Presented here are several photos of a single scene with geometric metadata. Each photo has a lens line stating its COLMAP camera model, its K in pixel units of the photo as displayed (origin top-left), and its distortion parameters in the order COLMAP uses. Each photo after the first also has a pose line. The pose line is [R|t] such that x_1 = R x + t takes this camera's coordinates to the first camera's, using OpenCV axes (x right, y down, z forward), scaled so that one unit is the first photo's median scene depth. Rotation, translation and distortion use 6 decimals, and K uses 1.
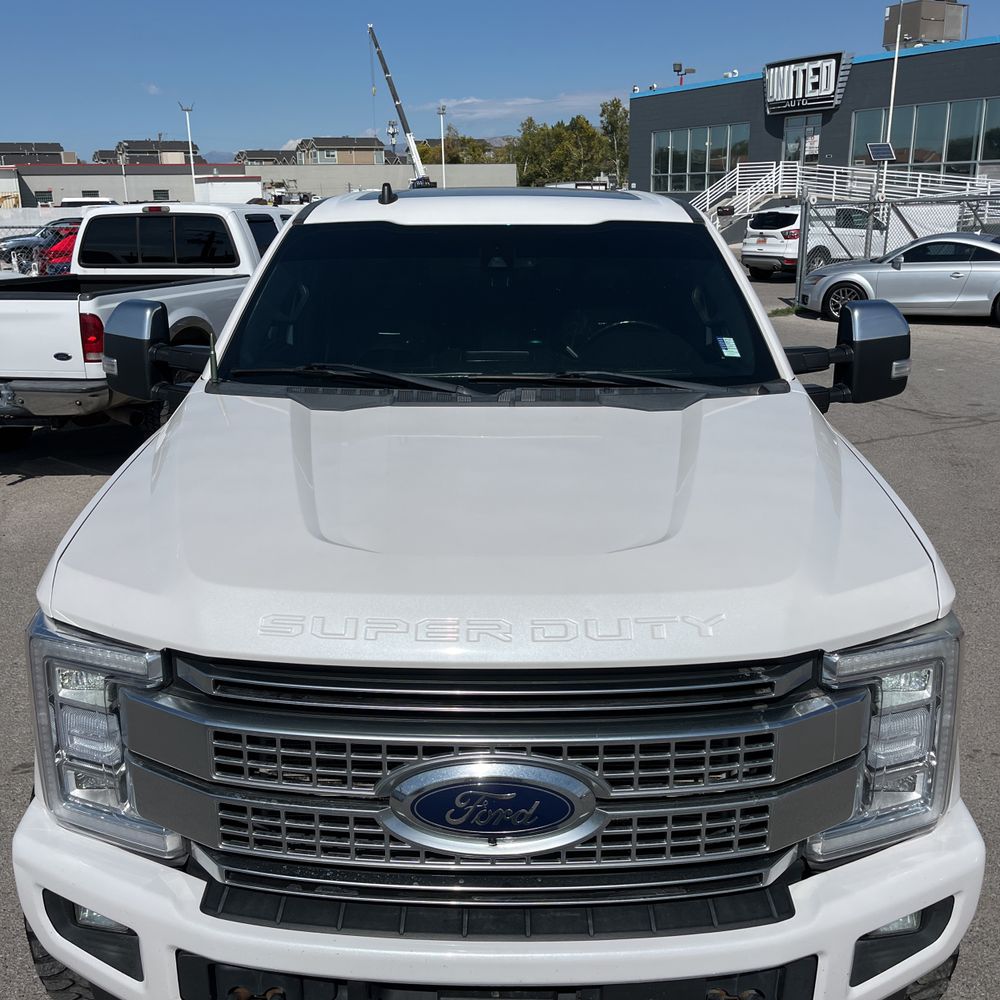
lens RADIAL K [[1013.7, 0, 500.0], [0, 1013.7, 500.0], [0, 0, 1]] dist [0.043899, -0.034289]
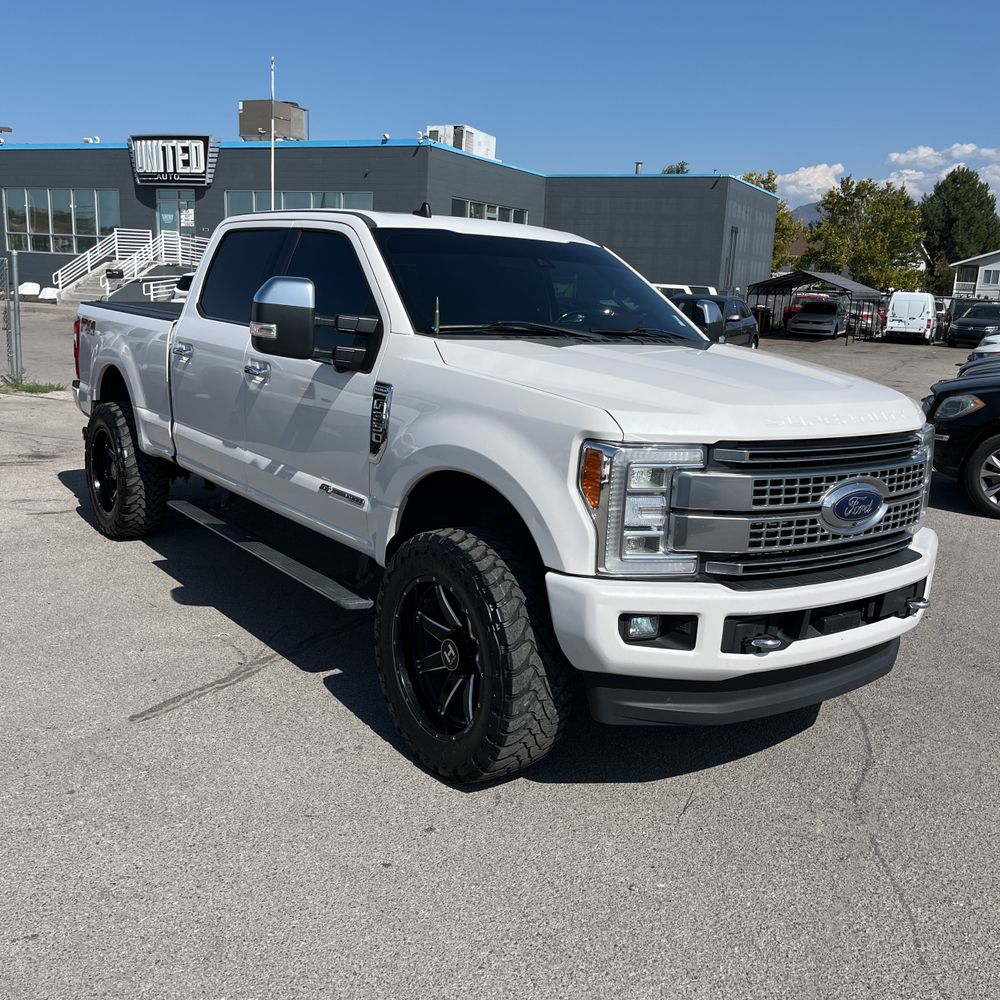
lens RADIAL K [[1014.0, 0, 521.5], [0, 1014.0, 497.5], [0, 0, 1]] dist [0.051673, -0.042362]
pose [[0.788503, -0.078391, 0.610014, -0.285374], [0.123252, 0.991864, -0.031853, 0.043483], [-0.602554, 0.100302, 0.791750, -0.032191]]
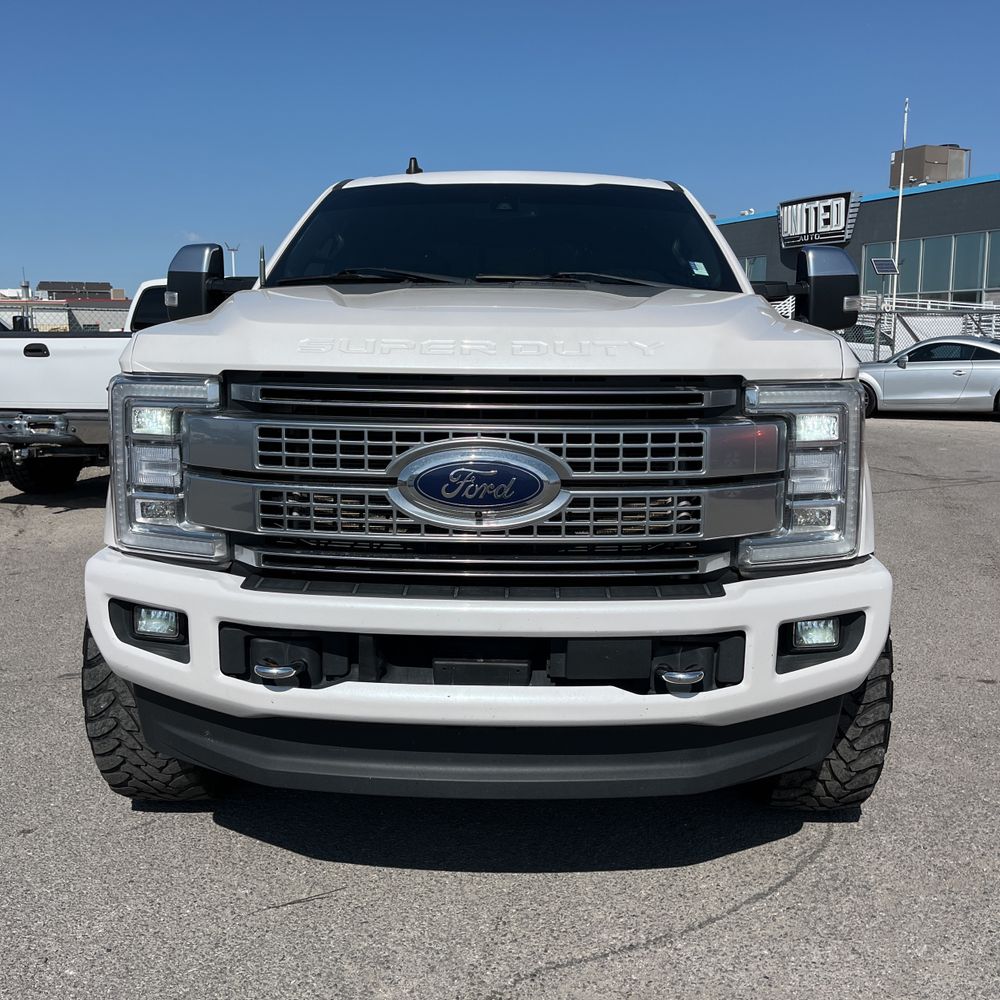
lens RADIAL K [[1014.0, 0, 521.5], [0, 1014.0, 497.5], [0, 0, 1]] dist [0.051673, -0.042362]
pose [[0.999916, 0.010628, -0.007401, 0.008895], [-0.011531, 0.990763, -0.135116, 0.078883], [0.005897, 0.135190, 0.990802, -0.038847]]
